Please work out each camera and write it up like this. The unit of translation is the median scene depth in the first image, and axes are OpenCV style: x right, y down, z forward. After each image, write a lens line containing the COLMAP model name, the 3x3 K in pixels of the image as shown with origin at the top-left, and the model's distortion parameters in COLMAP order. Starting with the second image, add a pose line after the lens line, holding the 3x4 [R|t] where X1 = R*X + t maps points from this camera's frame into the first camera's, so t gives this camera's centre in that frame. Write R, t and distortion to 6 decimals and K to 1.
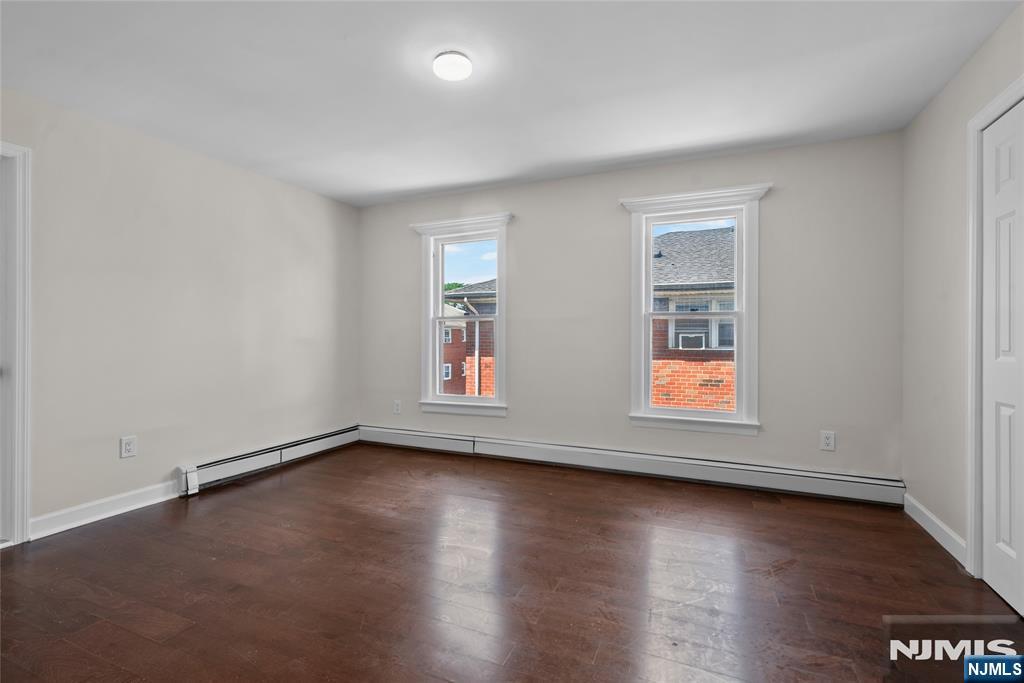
lens RADIAL K [[468.8, 0, 510.9], [0, 468.8, 336.6], [0, 0, 1]] dist [0.001304, 0.000234]
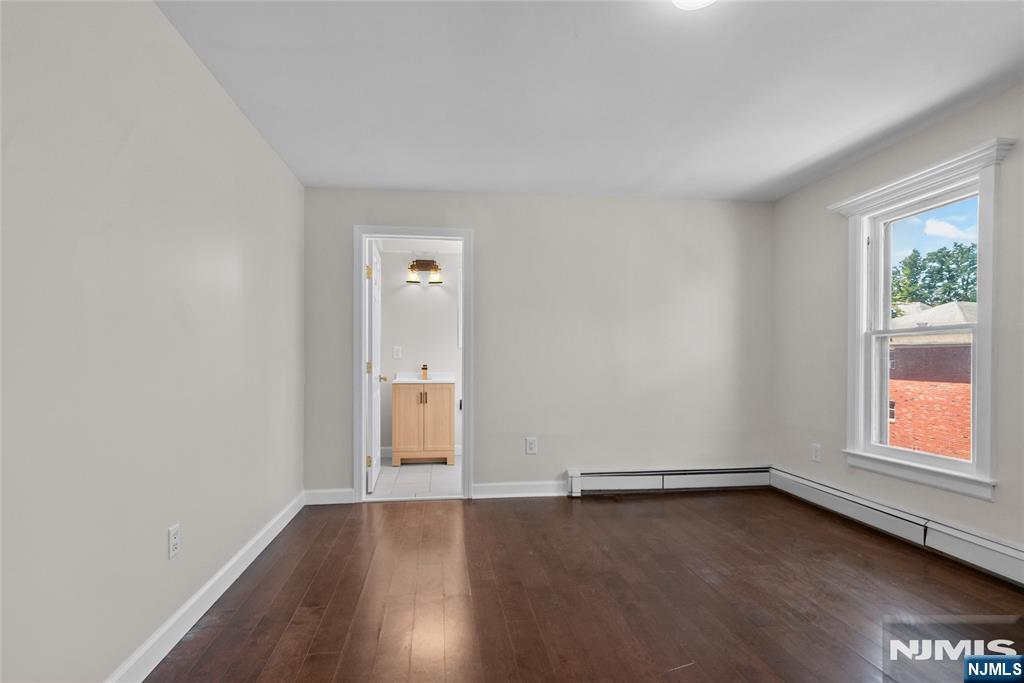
lens RADIAL K [[489.8, 0, 504.4], [0, 489.8, 358.8], [0, 0, 1]] dist [0.001745, 0.000570]
pose [[0.509194, 0.001072, -0.860651, 0.221885], [-0.001905, 0.999998, 0.000119, -0.000327], [0.860650, 0.001579, 0.509195, 0.204867]]
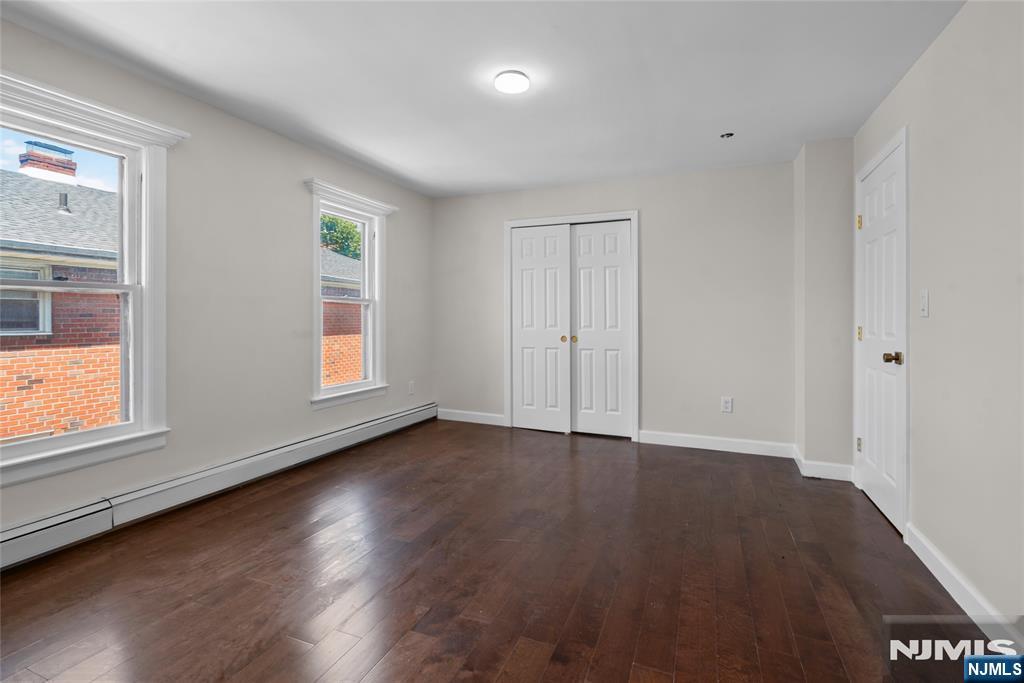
lens RADIAL K [[477.5, 0, 510.4], [0, 477.5, 315.8], [0, 0, 1]] dist [0.000677, 0.000221]
pose [[-0.012320, -0.002924, 0.999920, -0.740889], [-0.006721, 0.999973, 0.002842, -0.013860], [-0.999902, -0.006685, -0.012340, 0.593136]]
